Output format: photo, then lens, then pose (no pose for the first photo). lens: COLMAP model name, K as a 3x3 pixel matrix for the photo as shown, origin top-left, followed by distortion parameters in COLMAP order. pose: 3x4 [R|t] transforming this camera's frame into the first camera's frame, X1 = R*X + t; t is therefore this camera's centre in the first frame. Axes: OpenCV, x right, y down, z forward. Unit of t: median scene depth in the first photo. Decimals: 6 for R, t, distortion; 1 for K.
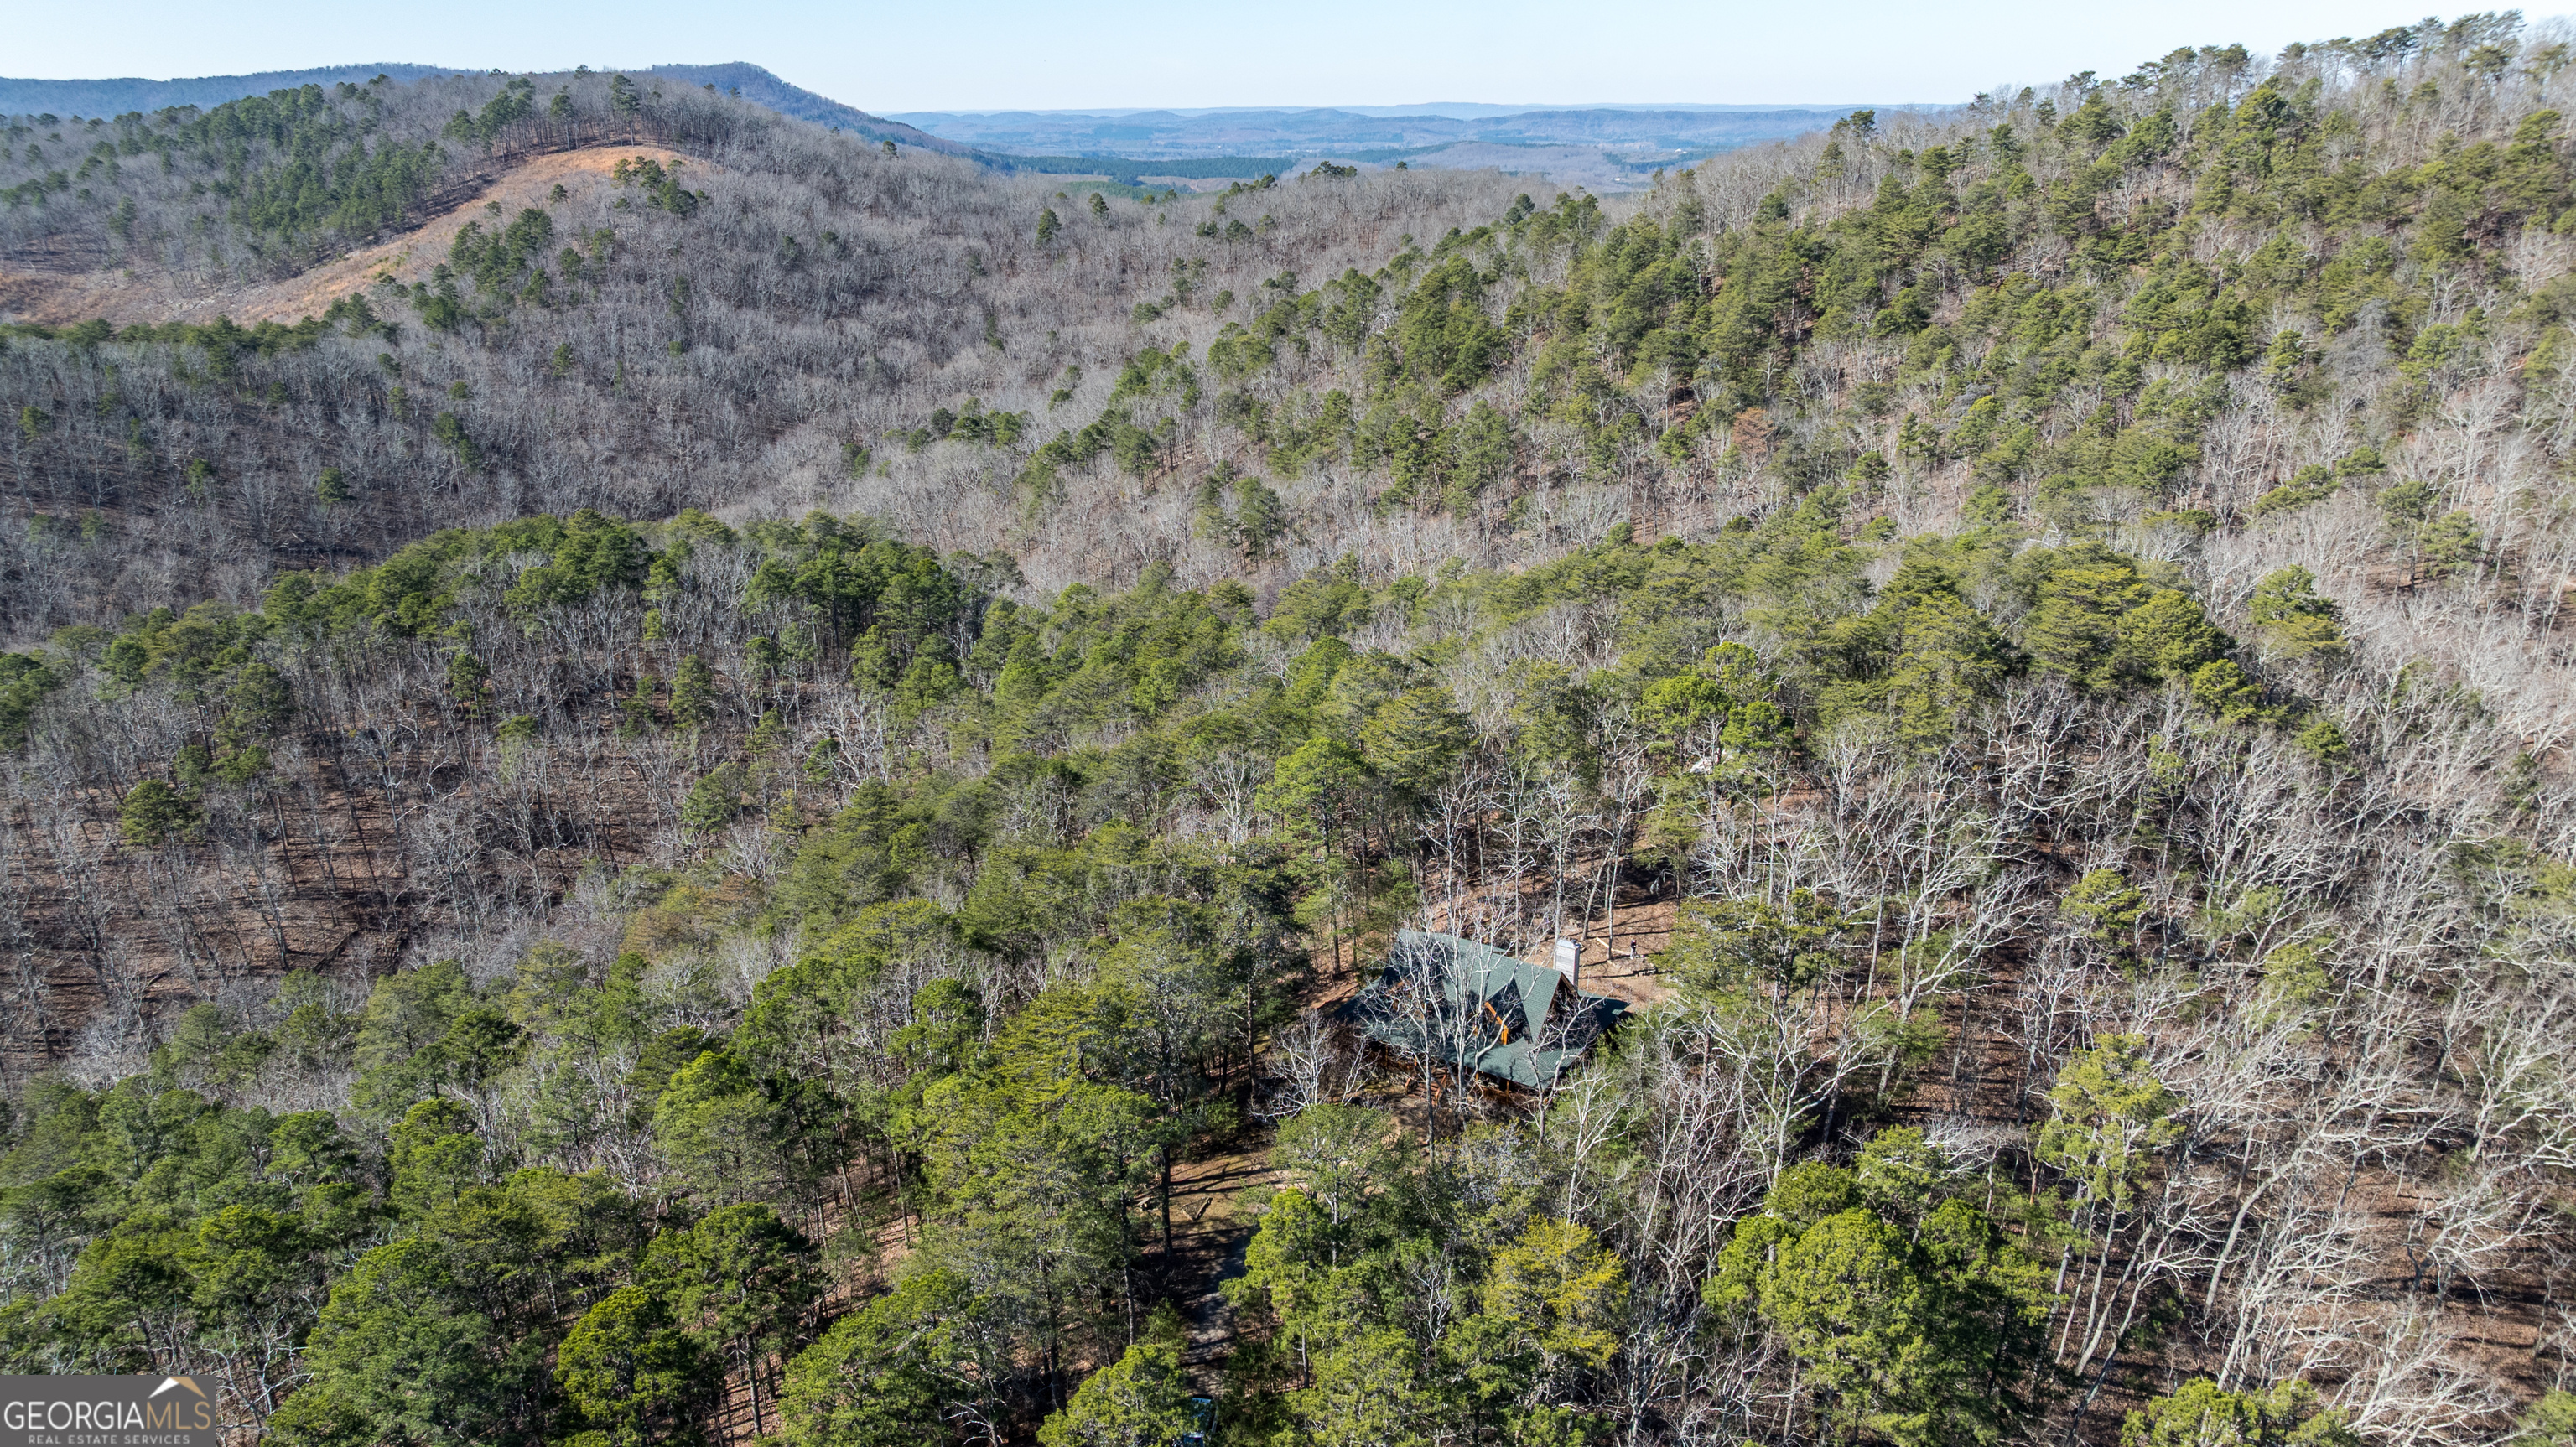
lens RADIAL K [[1802.3, 0, 1288.0], [0, 1802.3, 723.5], [0, 0, 1]] dist [-0.057261, 0.048156]
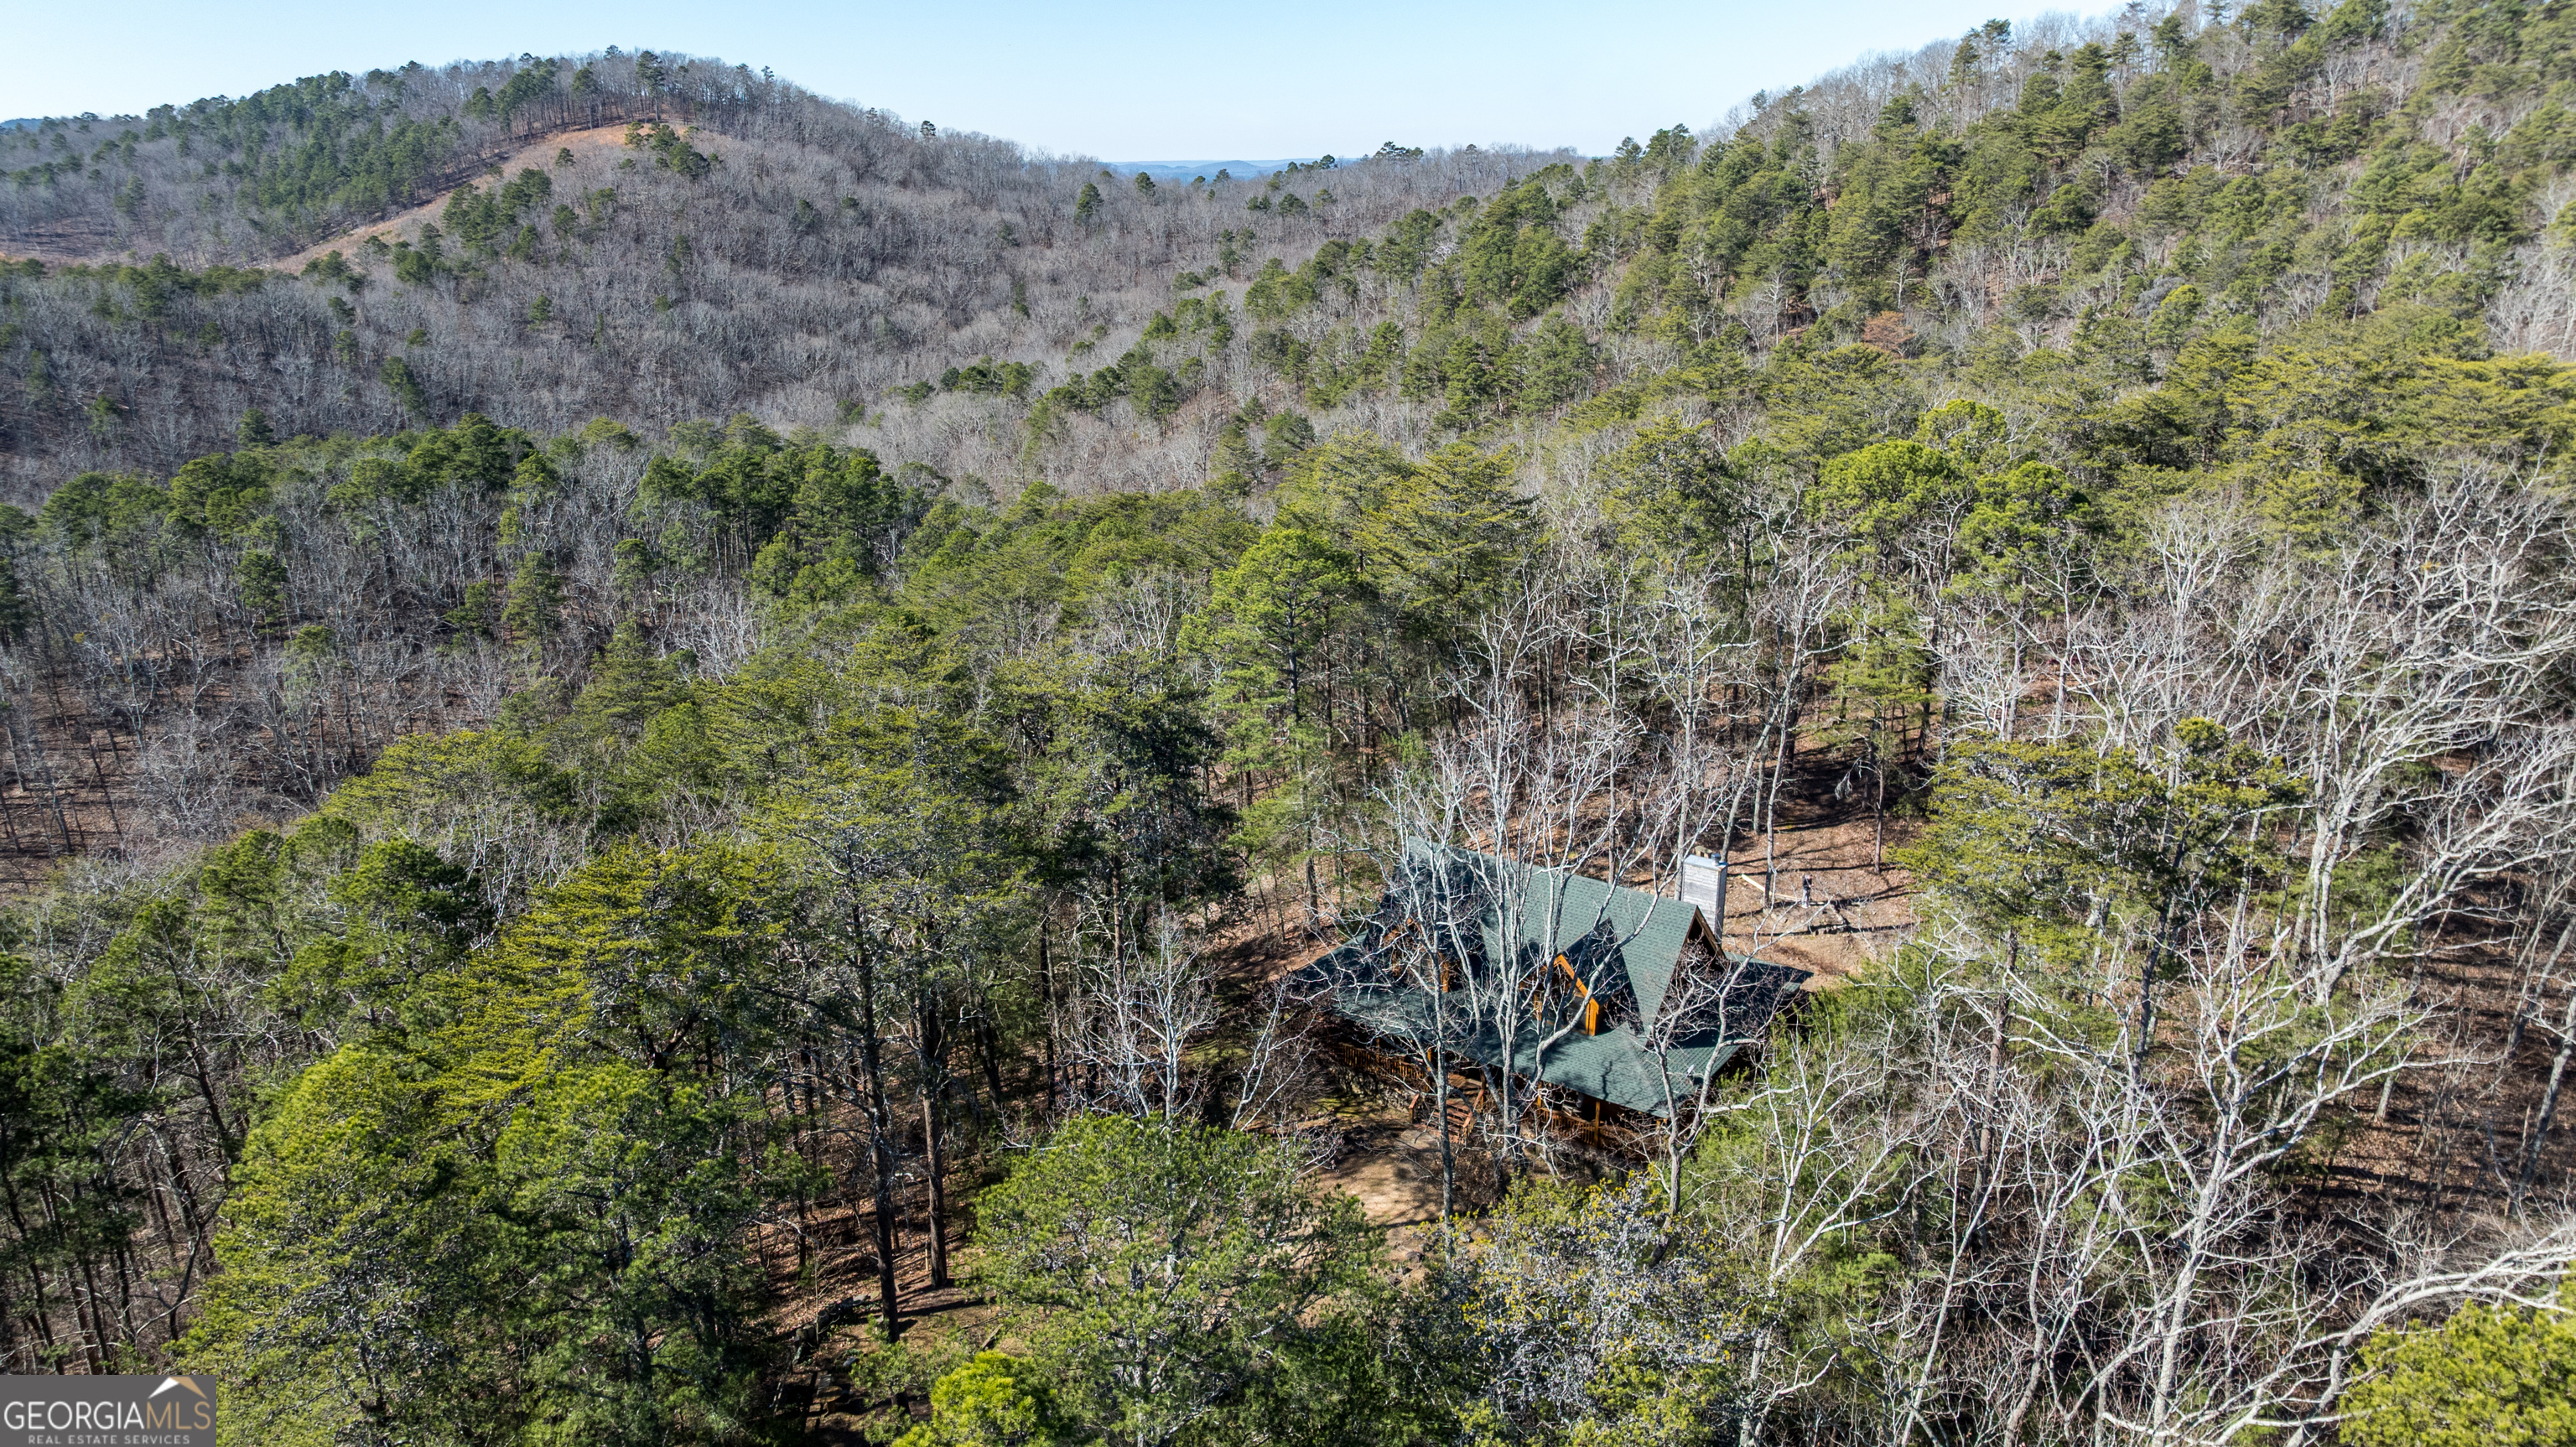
lens RADIAL K [[1802.3, 0, 1288.0], [0, 1802.3, 723.5], [0, 0, 1]] dist [-0.057261, 0.048156]
pose [[0.999192, 0.012330, -0.038243, 0.015233], [-0.013373, 0.999542, -0.027152, 0.031644], [0.037891, 0.027641, 0.998900, 0.142549]]
